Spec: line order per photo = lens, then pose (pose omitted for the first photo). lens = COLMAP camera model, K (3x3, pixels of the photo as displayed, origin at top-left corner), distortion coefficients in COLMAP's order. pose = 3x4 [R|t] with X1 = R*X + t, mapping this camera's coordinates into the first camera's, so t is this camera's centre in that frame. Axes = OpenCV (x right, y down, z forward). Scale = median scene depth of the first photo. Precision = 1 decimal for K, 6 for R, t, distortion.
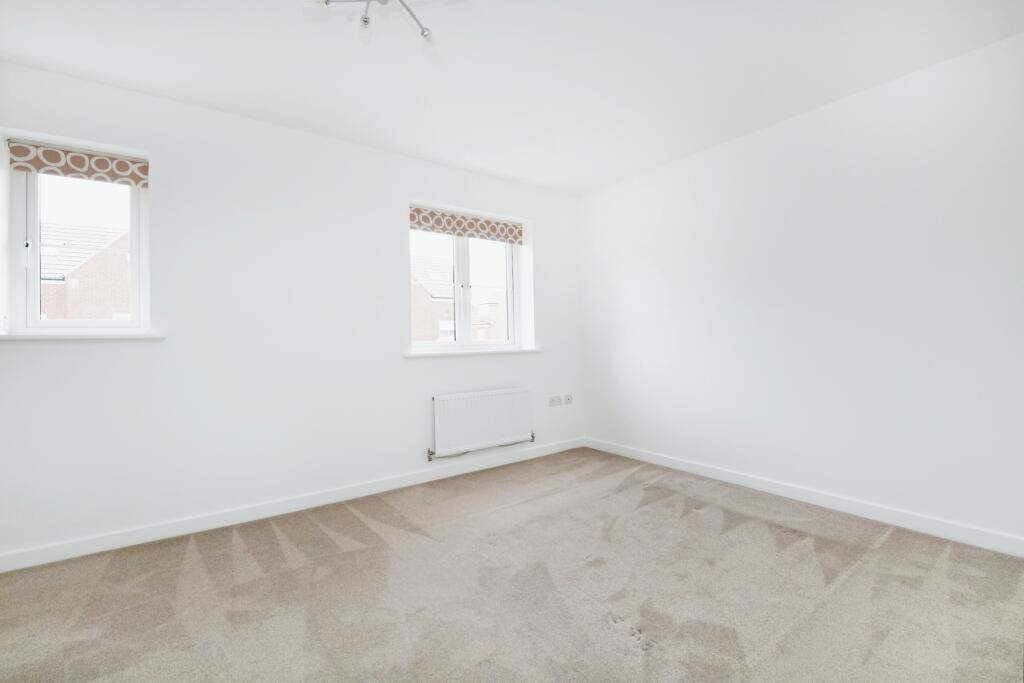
lens RADIAL K [[436.4, 0, 490.3], [0, 436.4, 337.5], [0, 0, 1]] dist [-0.016847, -0.000358]
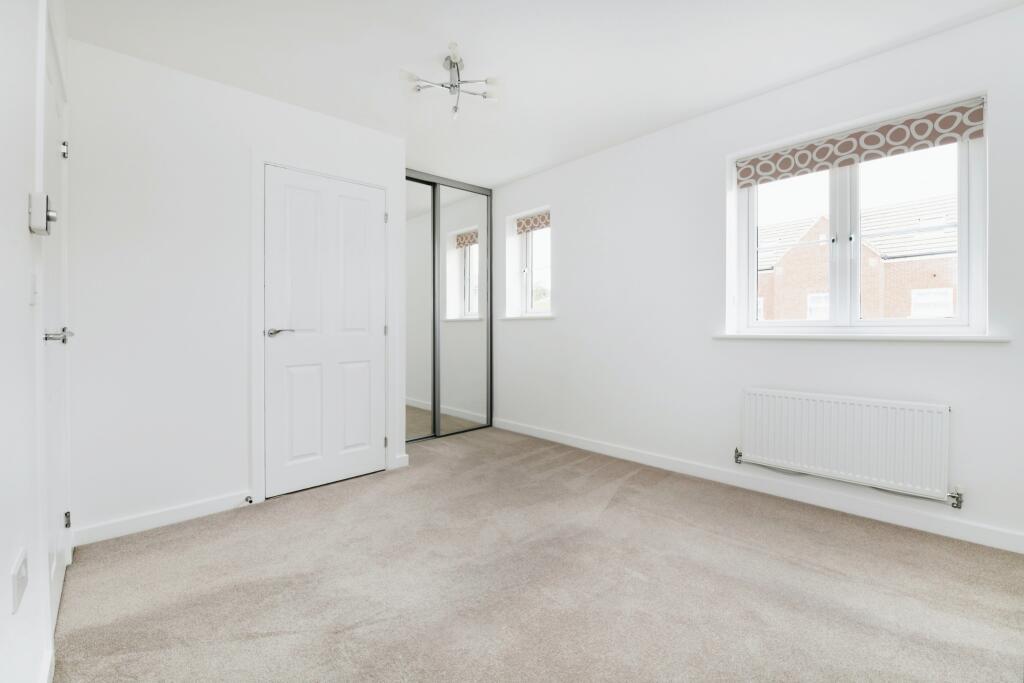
lens RADIAL K [[436.4, 0, 490.3], [0, 436.4, 337.5], [0, 0, 1]] dist [-0.016847, -0.000358]
pose [[0.128870, 0.036778, -0.990979, 0.558028], [0.010740, 0.999202, 0.038480, 0.002783], [0.991603, -0.015602, 0.128372, 0.378064]]
